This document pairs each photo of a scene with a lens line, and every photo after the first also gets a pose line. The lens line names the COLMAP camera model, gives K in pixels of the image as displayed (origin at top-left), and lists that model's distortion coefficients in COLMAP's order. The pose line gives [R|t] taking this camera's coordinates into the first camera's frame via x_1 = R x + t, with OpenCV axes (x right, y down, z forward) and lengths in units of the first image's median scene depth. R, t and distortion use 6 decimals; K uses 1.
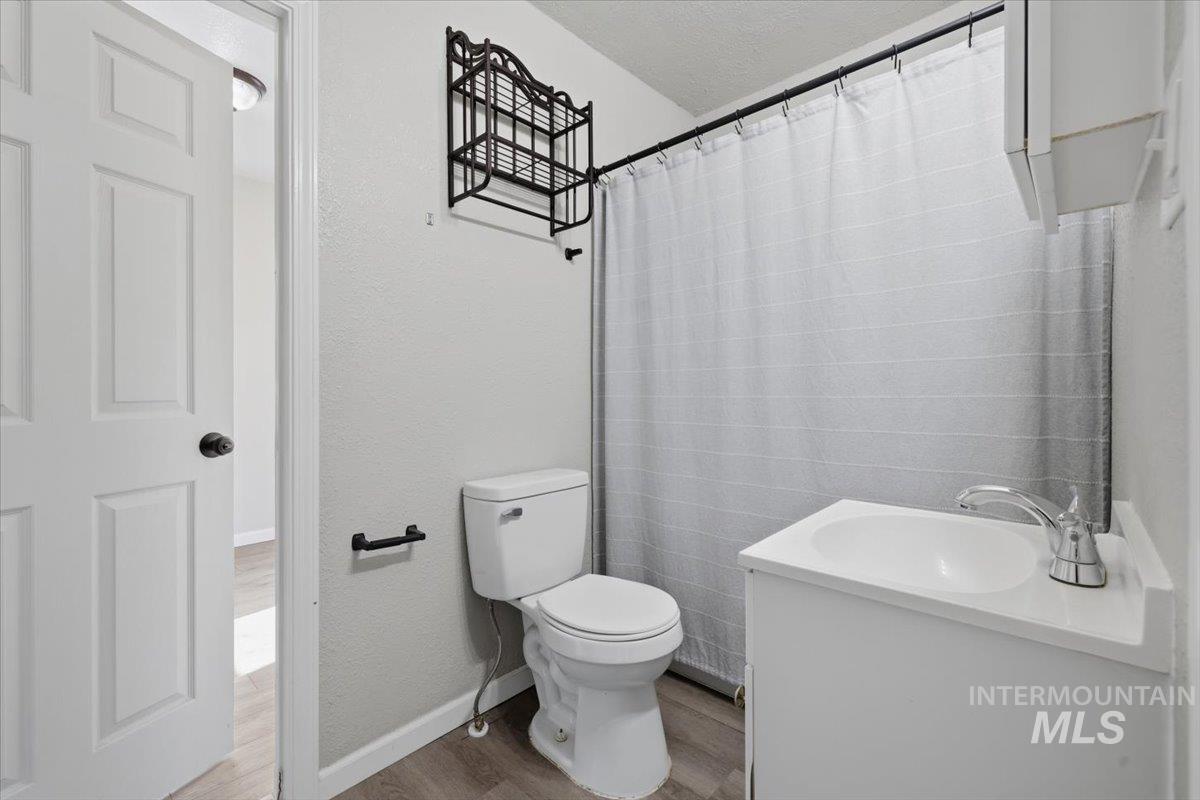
lens RADIAL K [[508.7, 0, 593.4], [0, 508.7, 389.0], [0, 0, 1]] dist [-0.004220, 0.000733]
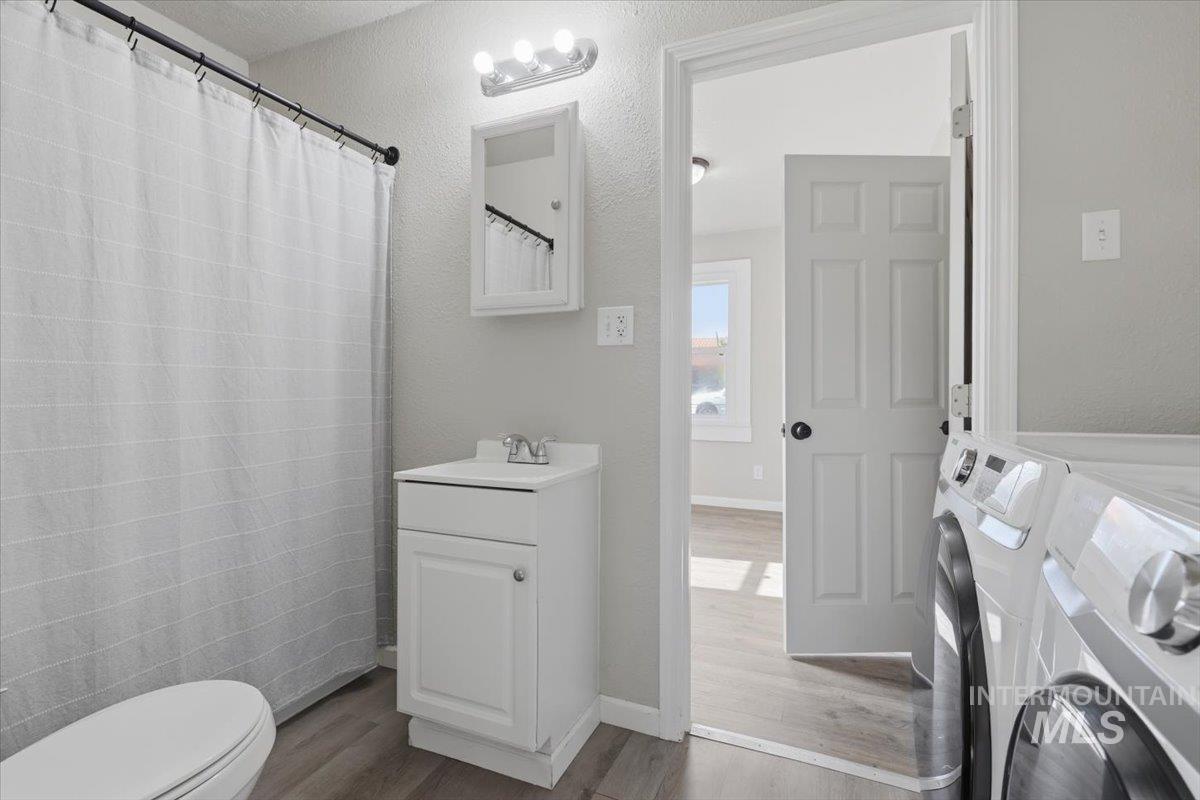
lens RADIAL K [[542.9, 0, 596.2], [0, 542.9, 394.7], [0, 0, 1]] dist [0.002493, -0.001722]
pose [[-0.338307, 0.003027, 0.941031, -0.780848], [0.014169, 0.999898, 0.001877, 0.012959], [-0.940929, 0.013969, -0.338315, 0.721014]]
